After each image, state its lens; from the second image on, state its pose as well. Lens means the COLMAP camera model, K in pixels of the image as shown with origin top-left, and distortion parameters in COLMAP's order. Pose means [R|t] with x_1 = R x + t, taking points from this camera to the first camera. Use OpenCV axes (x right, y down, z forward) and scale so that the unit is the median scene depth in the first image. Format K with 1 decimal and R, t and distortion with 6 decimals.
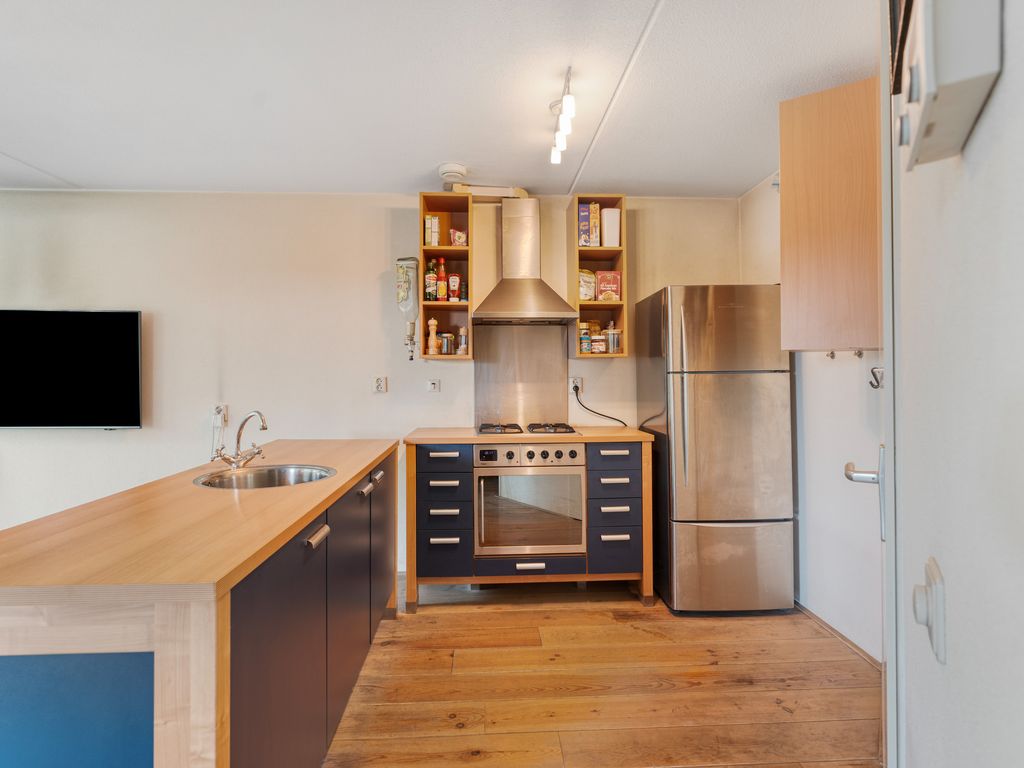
lens RADIAL K [[547.6, 0, 509.3], [0, 547.6, 367.7], [0, 0, 1]] dist [0.002294, 0.000804]
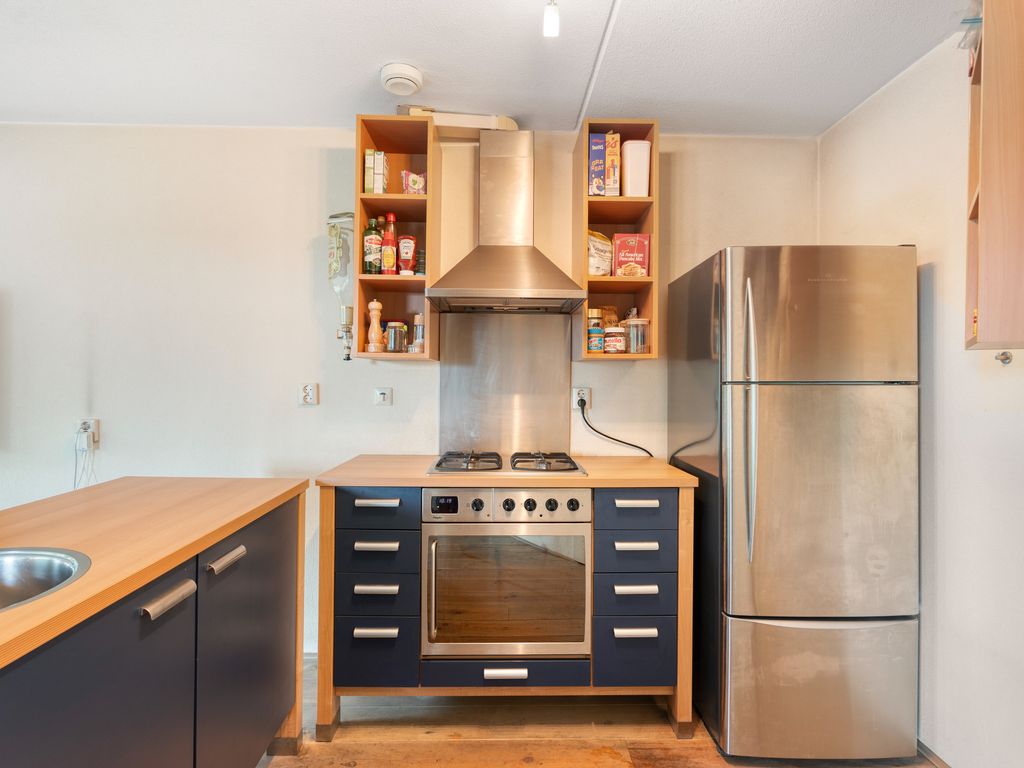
lens RADIAL K [[540.9, 0, 508.5], [0, 540.9, 387.6], [0, 0, 1]] dist [0.000498, 0.000487]
pose [[0.999519, 0.013944, -0.027686, 0.049255], [-0.013264, 0.999610, 0.024586, 0.002012], [0.028018, -0.024207, 0.999314, 0.319064]]
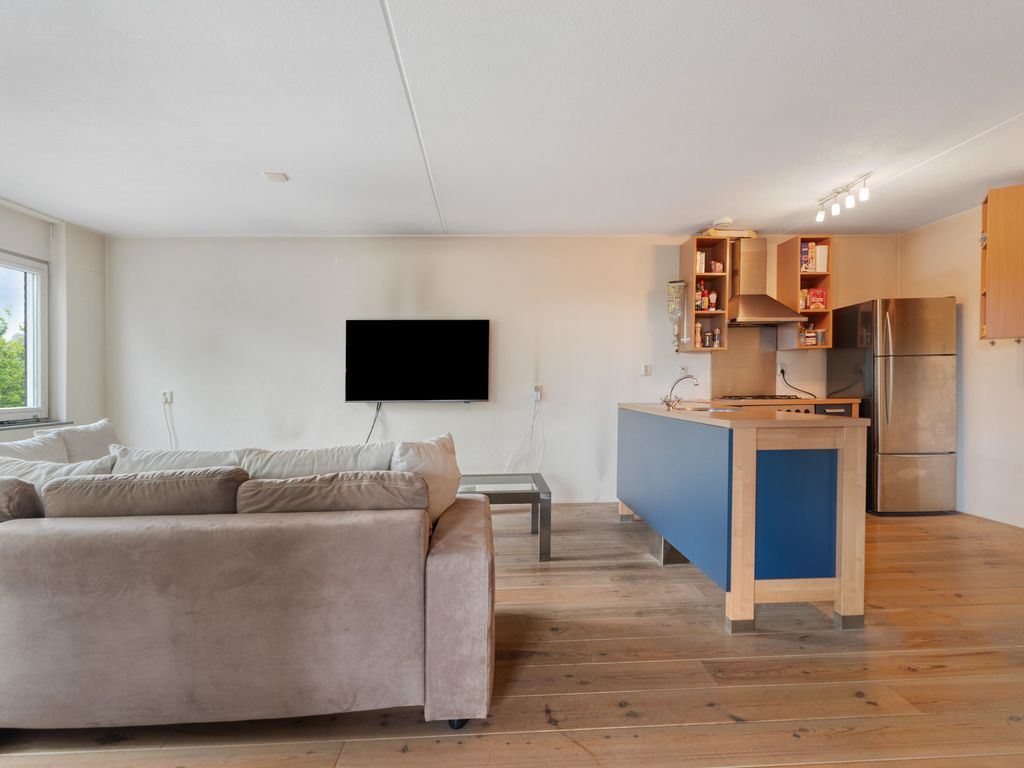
lens RADIAL K [[538.7, 0, 511.2], [0, 538.7, 403.9], [0, 0, 1]] dist [0.001315, 0.000009]
pose [[0.999955, -0.008795, -0.003682, -0.639880], [0.008972, 0.998646, 0.051246, 0.048523], [0.003227, -0.051277, 0.998679, -0.451328]]
